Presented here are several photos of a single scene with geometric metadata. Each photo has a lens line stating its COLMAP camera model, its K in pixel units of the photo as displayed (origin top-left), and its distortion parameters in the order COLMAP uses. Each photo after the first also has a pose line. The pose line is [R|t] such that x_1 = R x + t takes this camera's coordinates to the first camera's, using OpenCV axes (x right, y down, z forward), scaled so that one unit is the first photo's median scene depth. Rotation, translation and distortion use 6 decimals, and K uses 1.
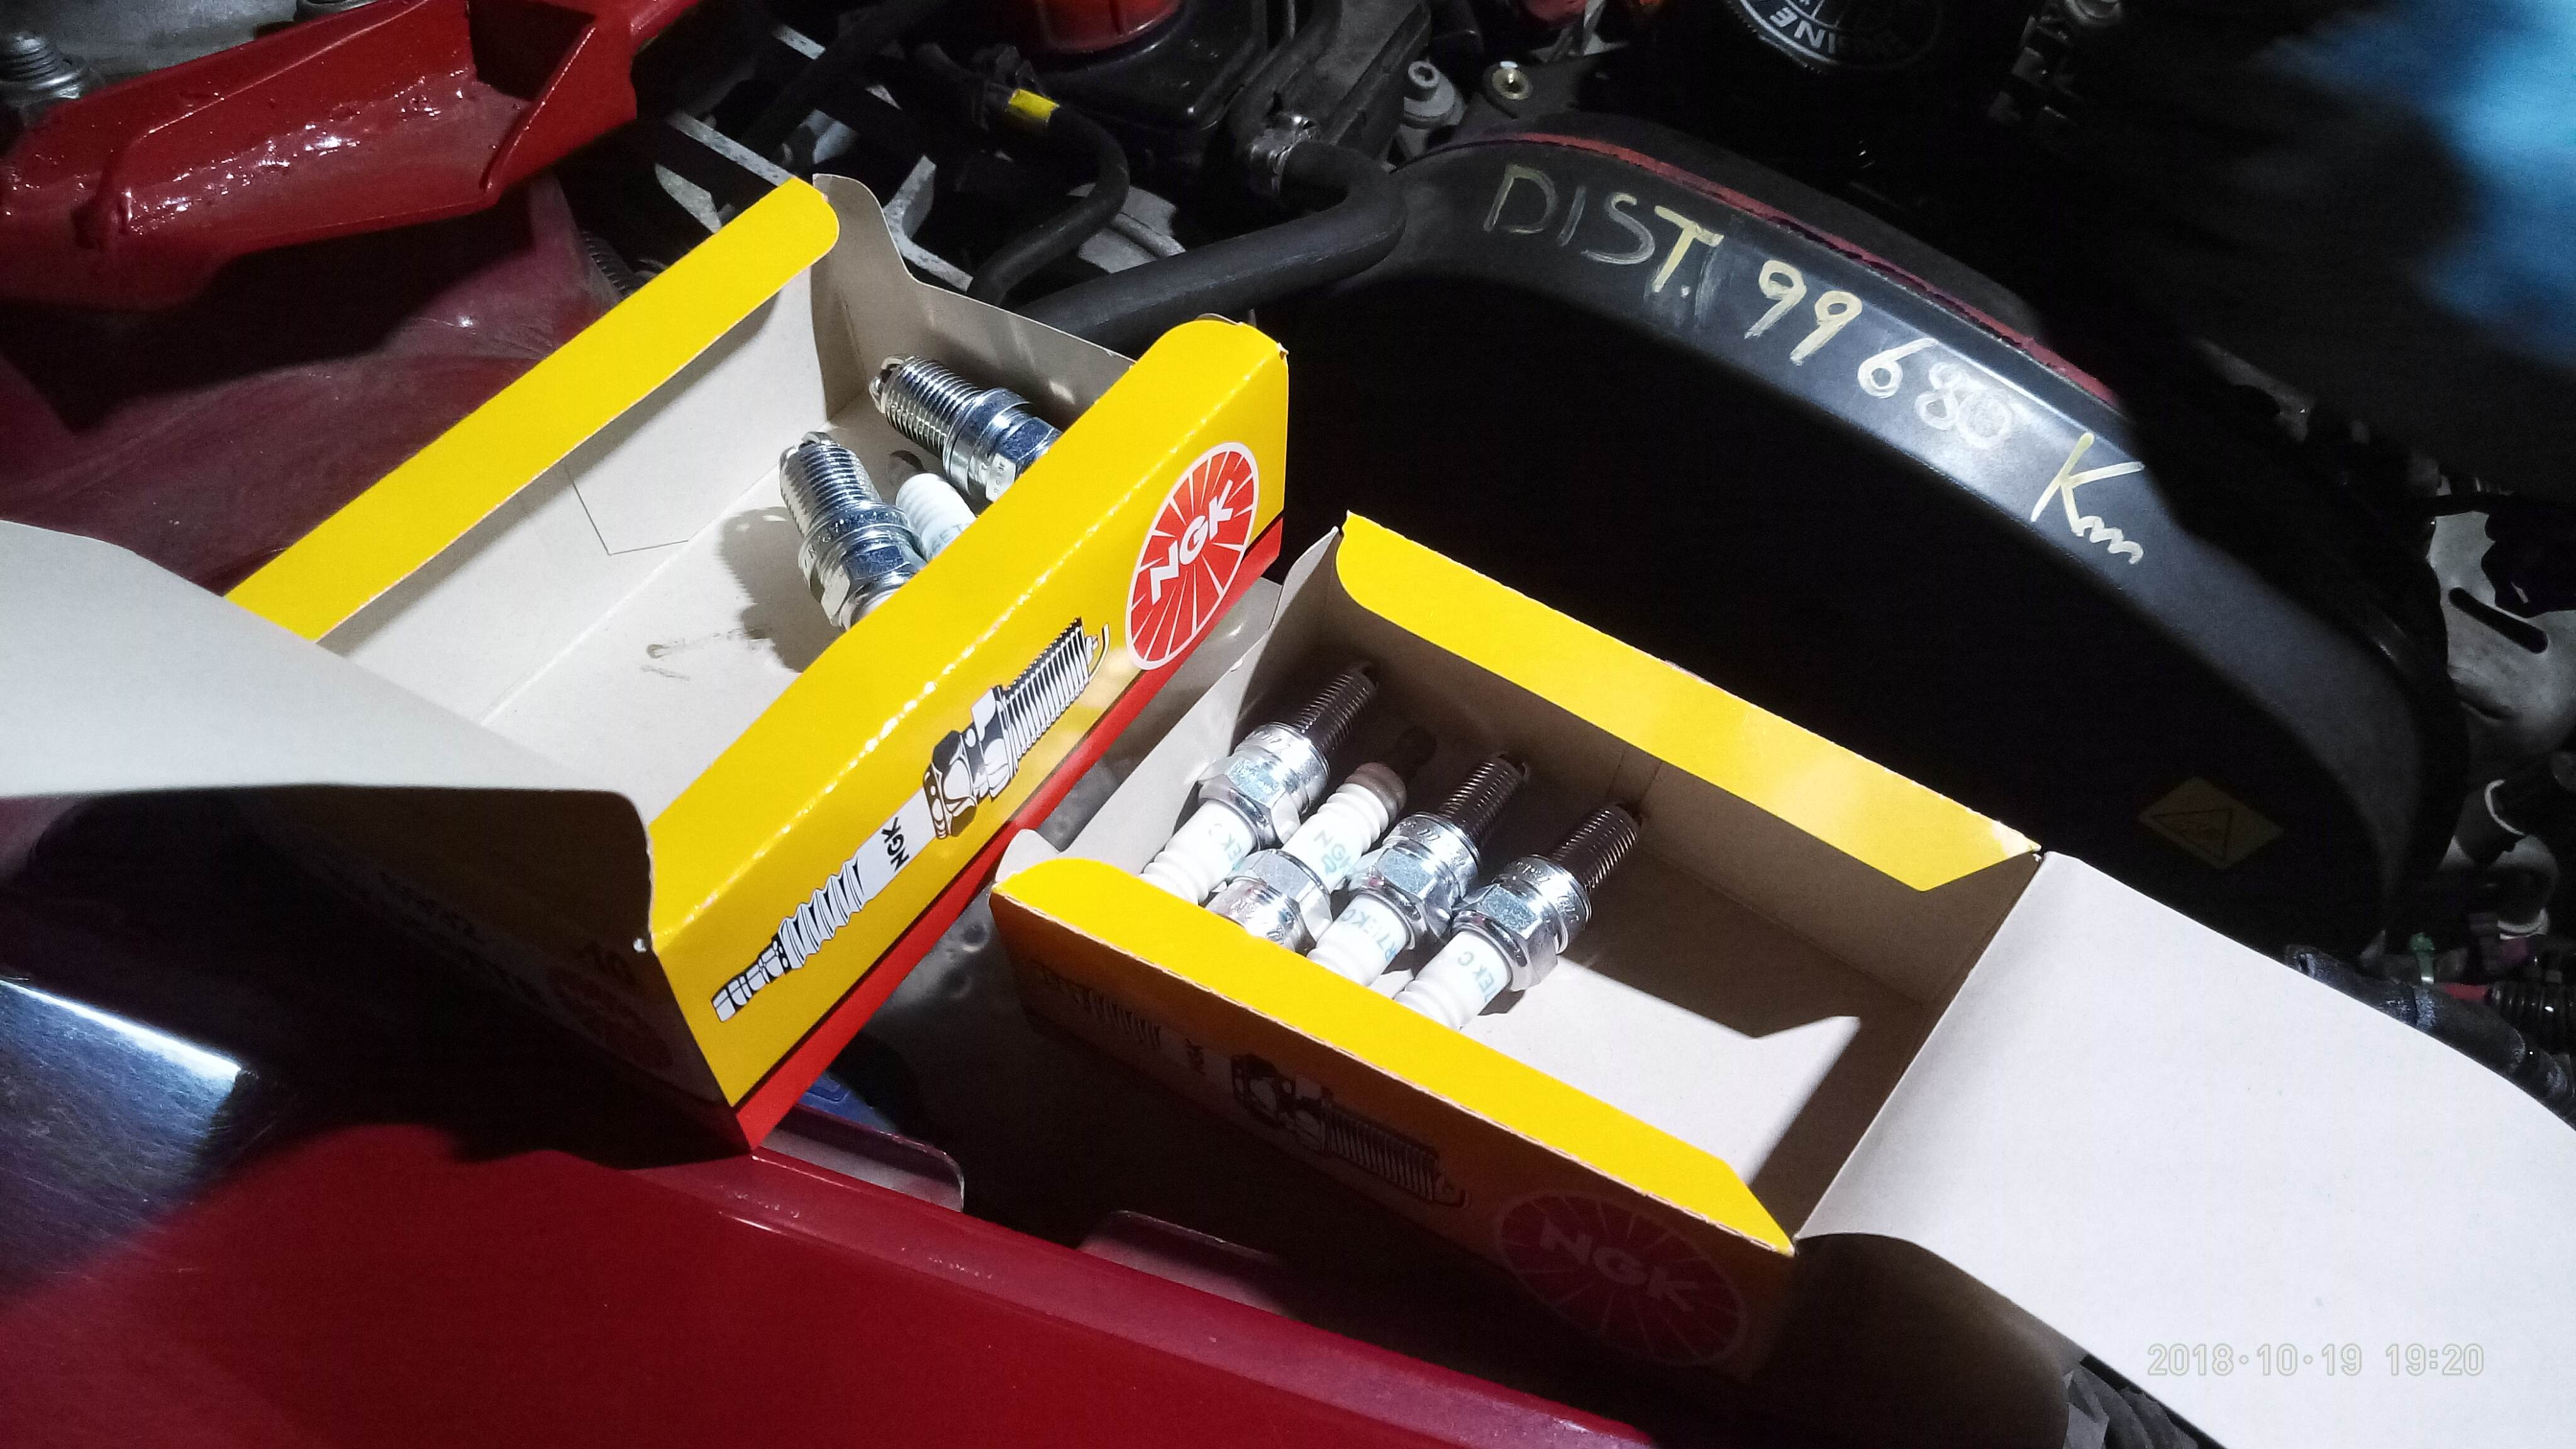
lens RADIAL K [[1827.2, 0, 1288.0], [0, 1827.2, 724.5], [0, 0, 1]] dist [0.002620, -0.012444]
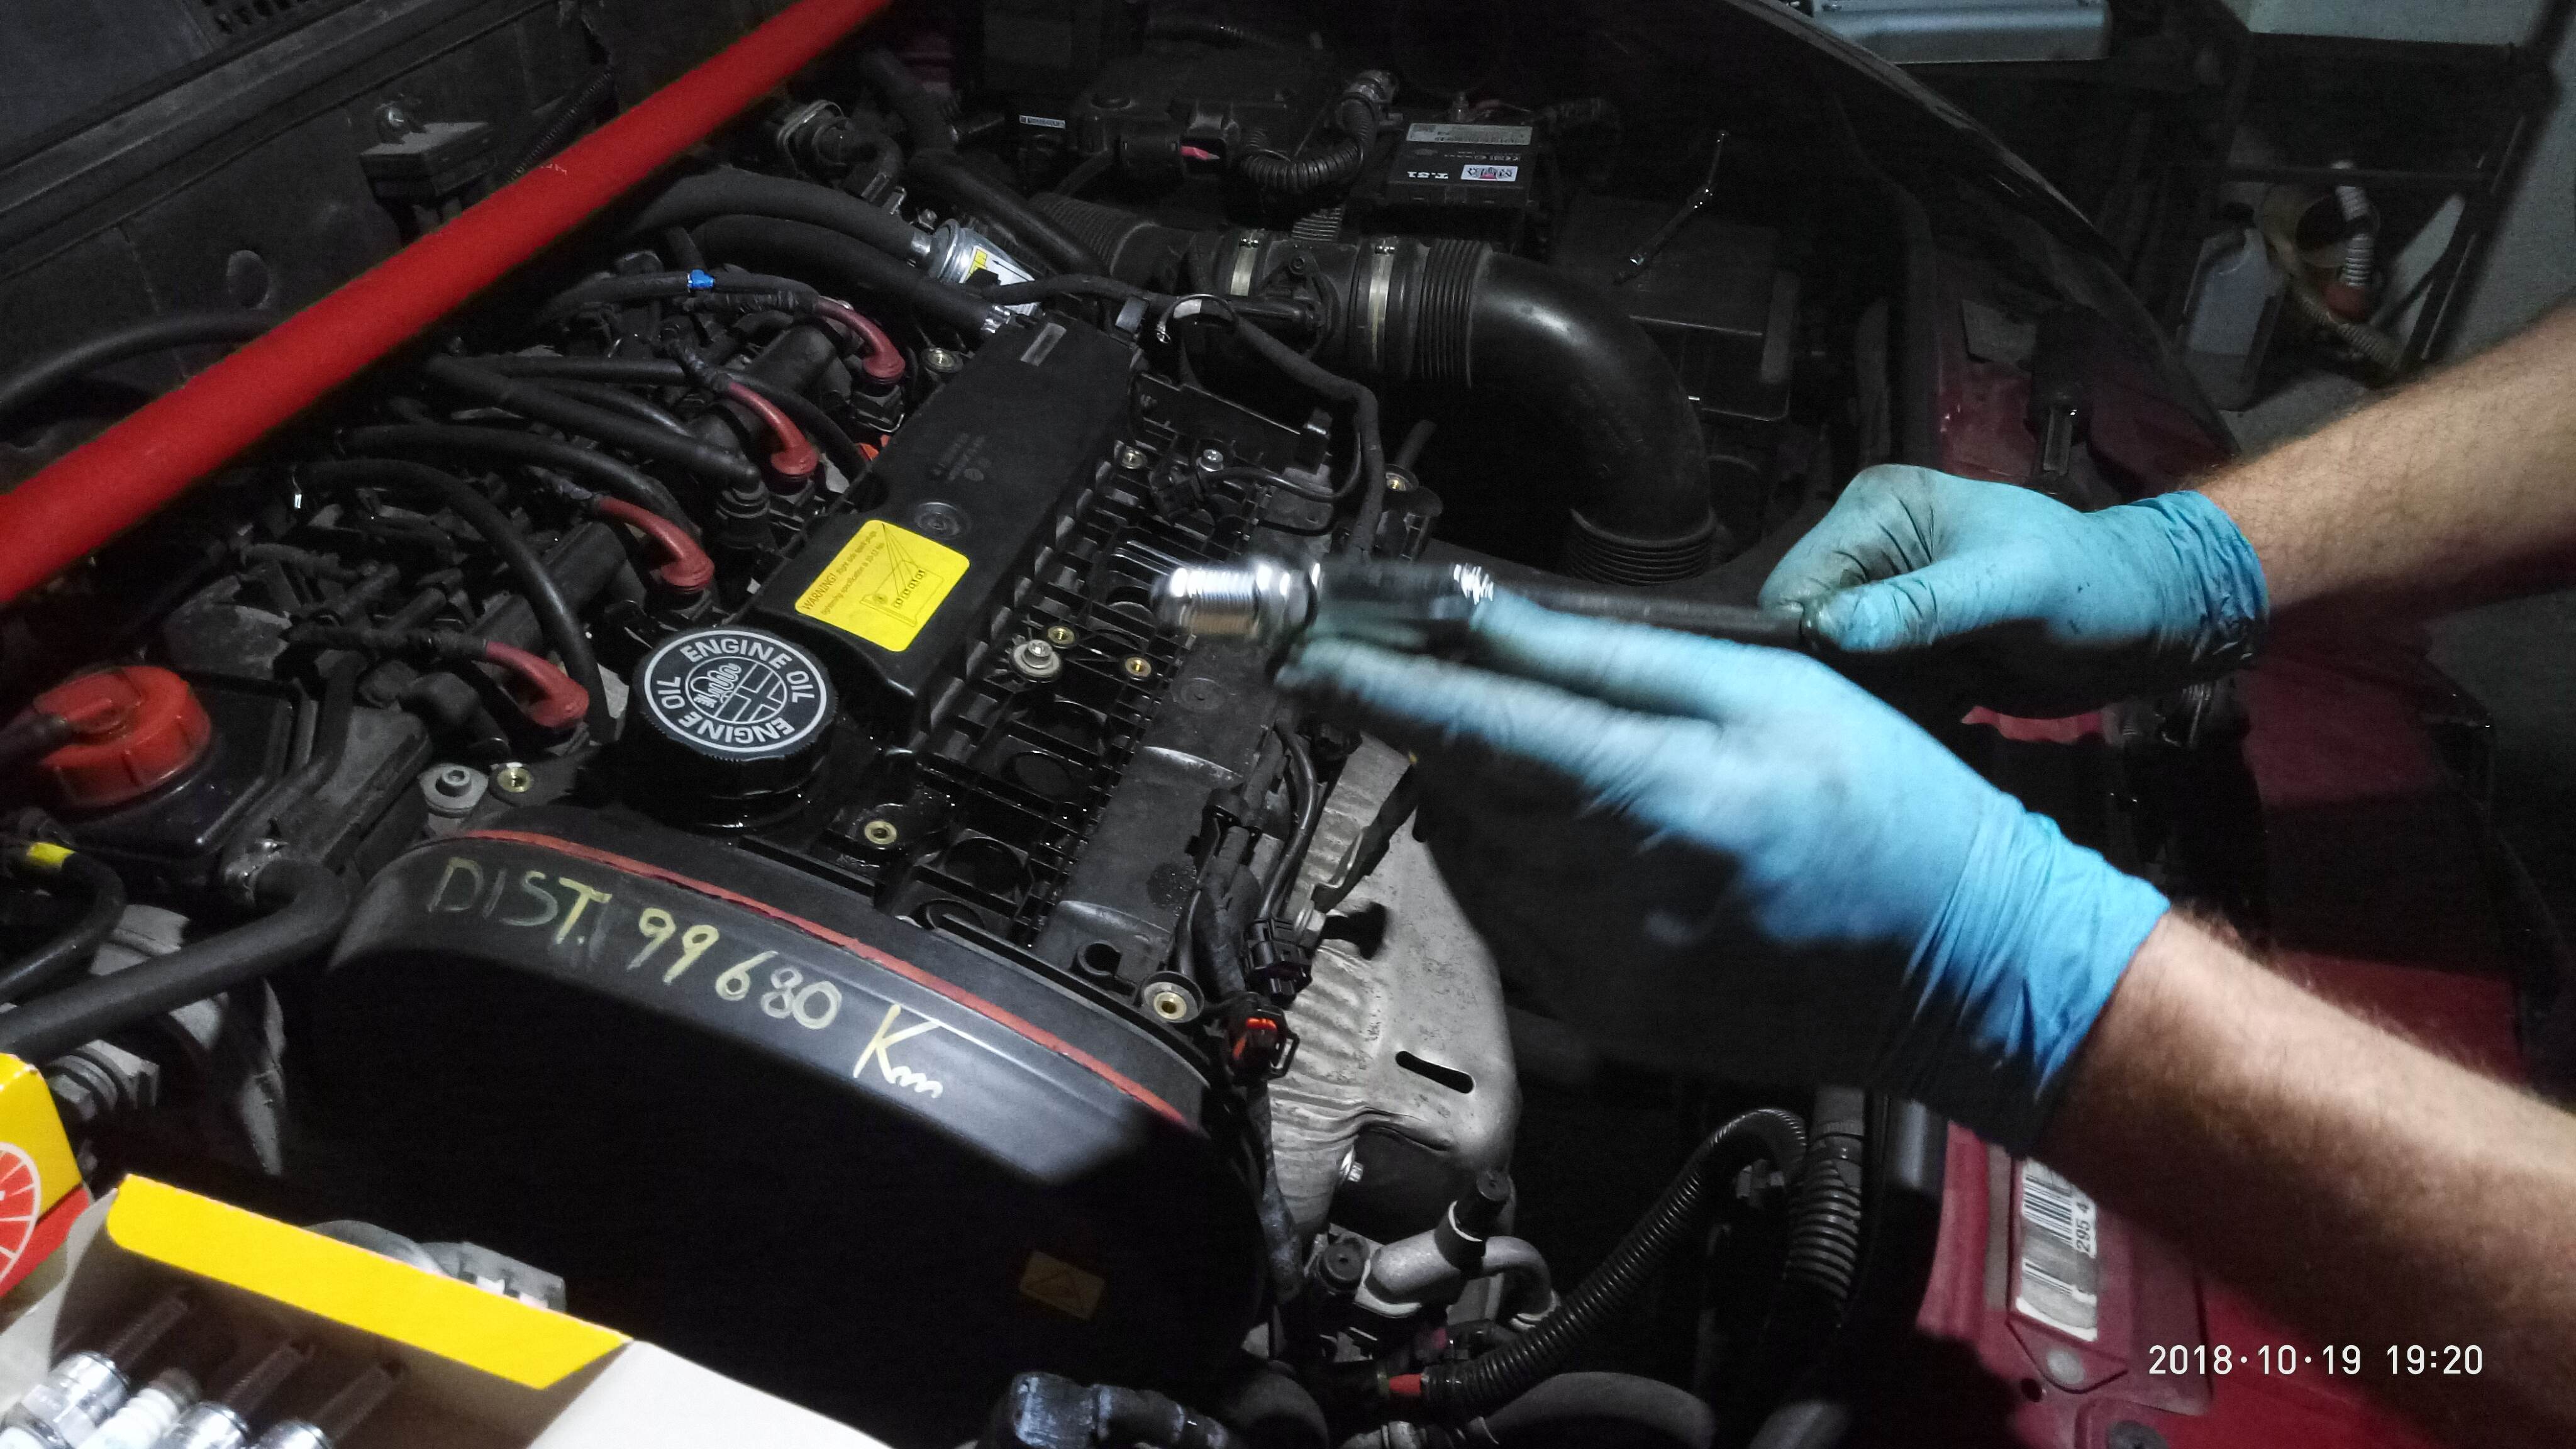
lens RADIAL K [[1827.2, 0, 1288.0], [0, 1827.2, 724.5], [0, 0, 1]] dist [0.002620, -0.012444]
pose [[0.959010, -0.106534, 0.262583, 0.368875], [0.178556, 0.946721, -0.268026, 0.054709], [-0.220038, 0.303925, 0.926937, -0.355229]]
